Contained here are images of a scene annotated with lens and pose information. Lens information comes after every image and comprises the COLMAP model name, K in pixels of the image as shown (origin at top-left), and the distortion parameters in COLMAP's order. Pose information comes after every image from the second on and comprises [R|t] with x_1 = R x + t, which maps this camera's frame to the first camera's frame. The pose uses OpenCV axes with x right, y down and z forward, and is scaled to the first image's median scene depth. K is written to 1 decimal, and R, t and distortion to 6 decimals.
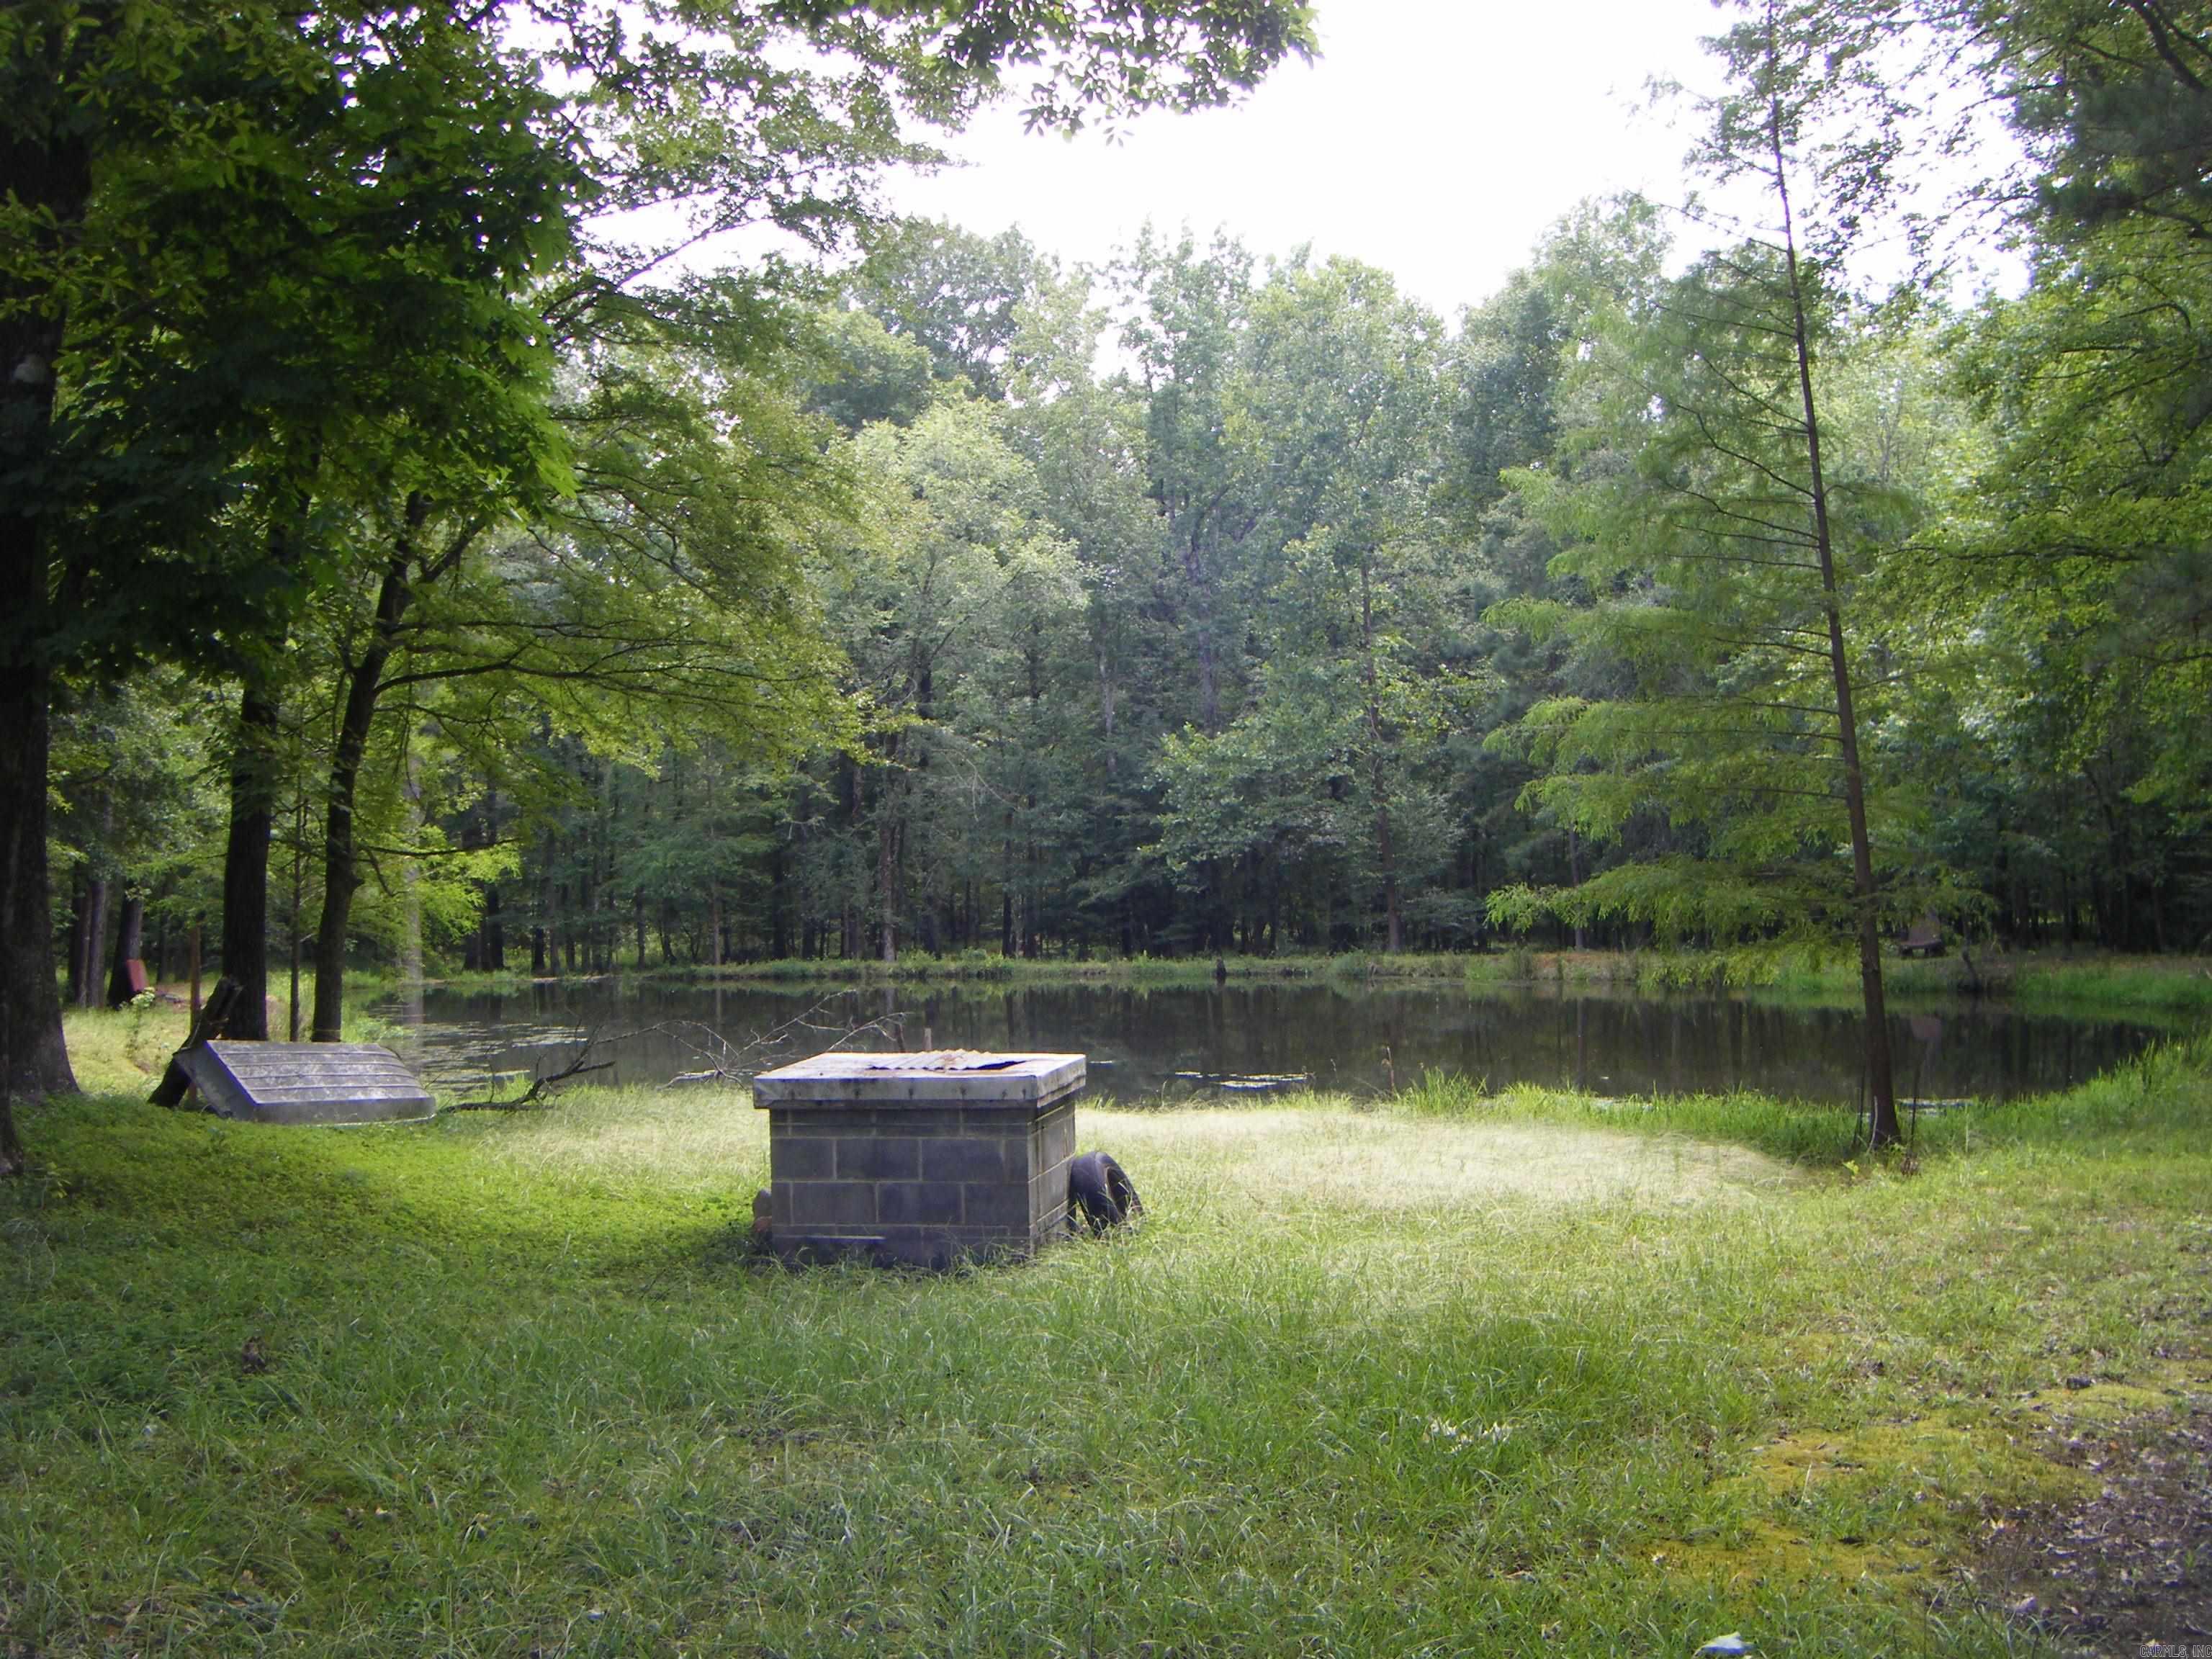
lens RADIAL K [[2434.8, 0, 1106.0], [0, 2434.8, 829.5], [0, 0, 1]] dist [-0.191457, 0.036837]
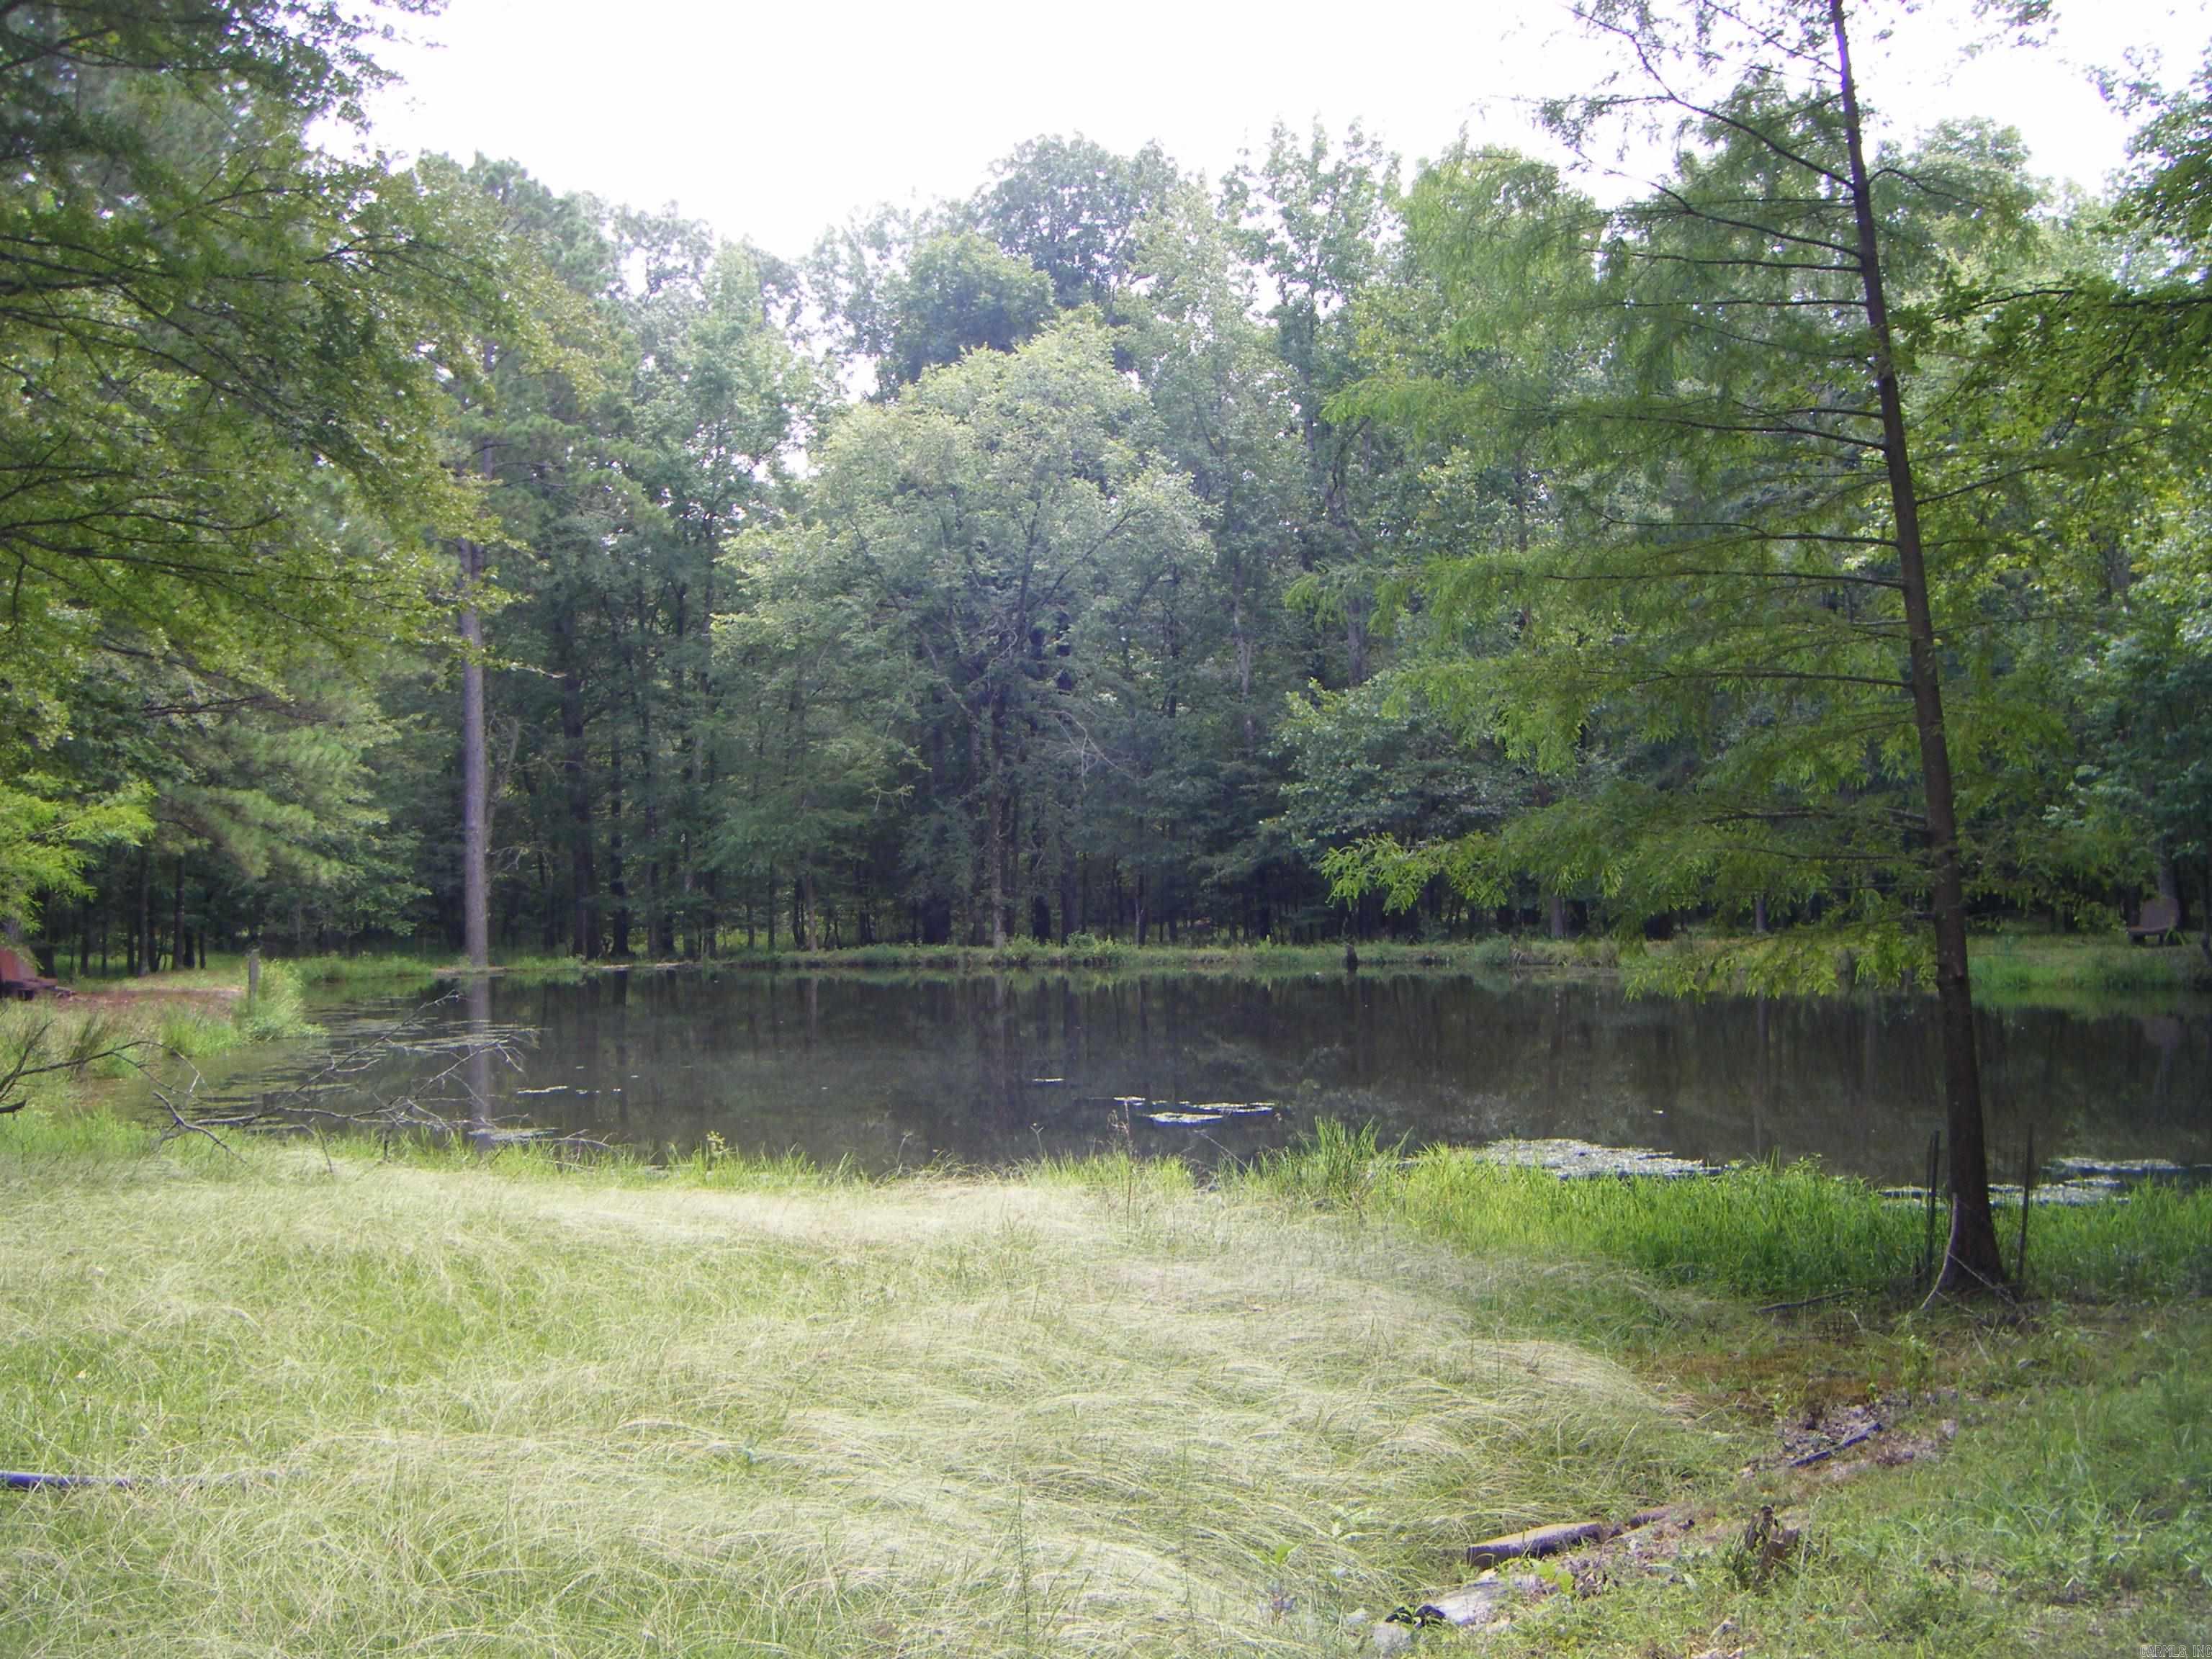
lens RADIAL K [[2434.9, 0, 1106.3], [0, 2434.9, 875.6], [0, 0, 1]] dist [-0.236180, -0.004612]
pose [[0.994183, -0.001298, -0.107701, 0.051110], [0.004075, 0.999665, 0.025567, 0.005102], [0.107631, -0.025857, 0.993855, 0.114656]]
